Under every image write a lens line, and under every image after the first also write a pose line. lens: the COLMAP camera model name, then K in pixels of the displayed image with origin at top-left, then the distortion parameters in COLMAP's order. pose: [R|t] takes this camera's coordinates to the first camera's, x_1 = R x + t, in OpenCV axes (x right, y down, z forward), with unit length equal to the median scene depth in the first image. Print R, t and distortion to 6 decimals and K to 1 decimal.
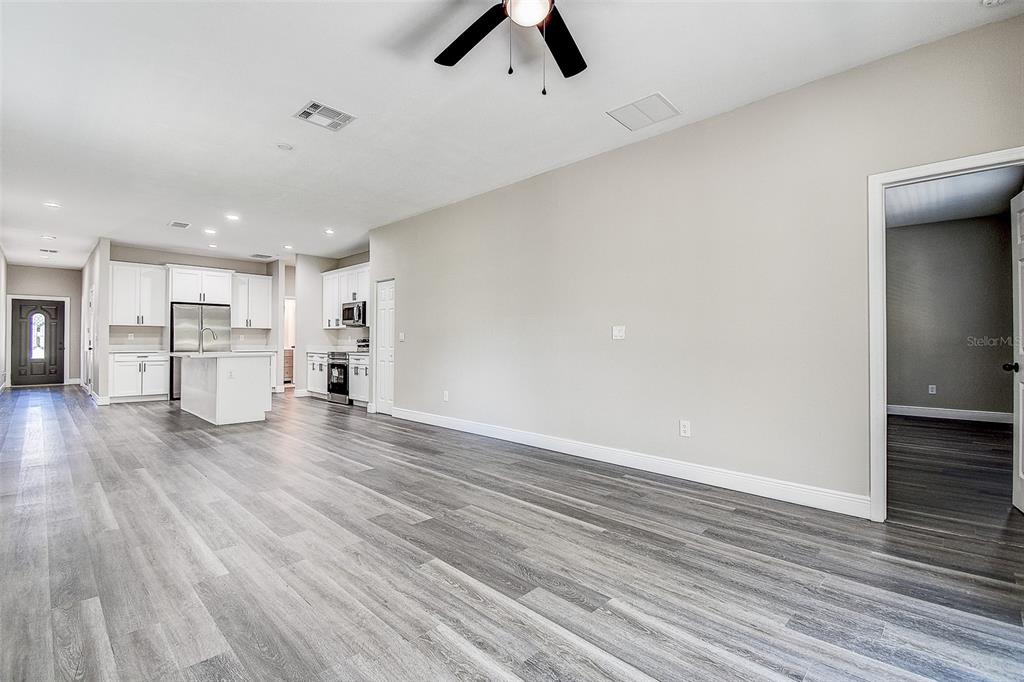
lens RADIAL K [[469.1, 0, 511.5], [0, 469.1, 342.6], [0, 0, 1]] dist [0.001990, -0.000377]
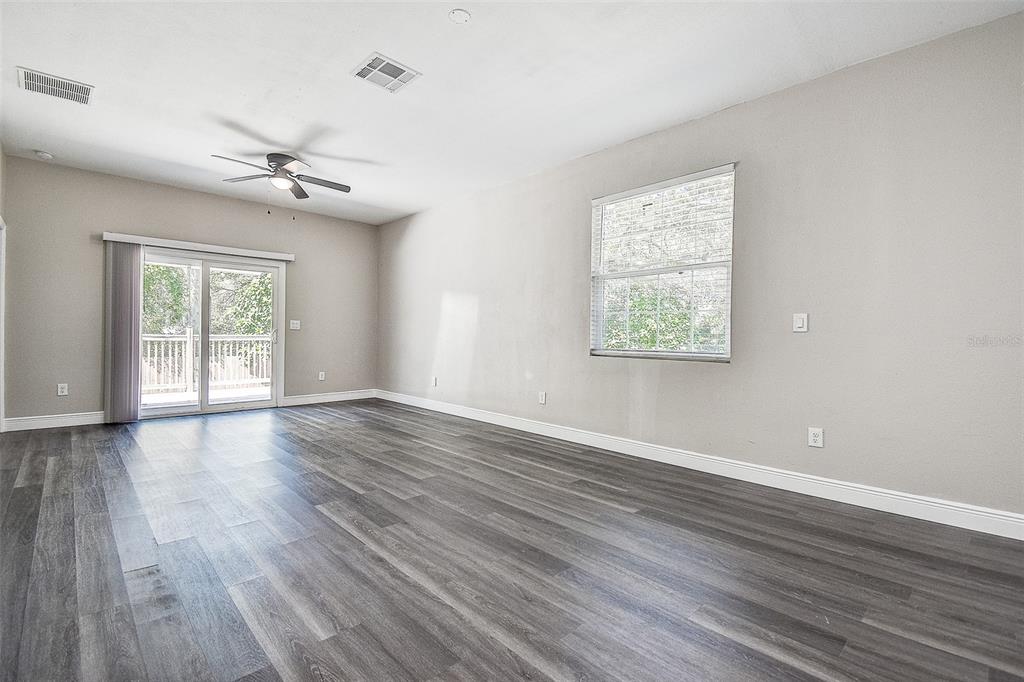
lens RADIAL K [[469.1, 0, 512.1], [0, 469.1, 335.5], [0, 0, 1]] dist [0.001990, -0.000377]
pose [[-0.999302, -0.018030, 0.032707, -0.721263], [-0.018055, 0.999837, -0.000459, 0.002869], [-0.032694, -0.001049, -0.999465, 2.006618]]
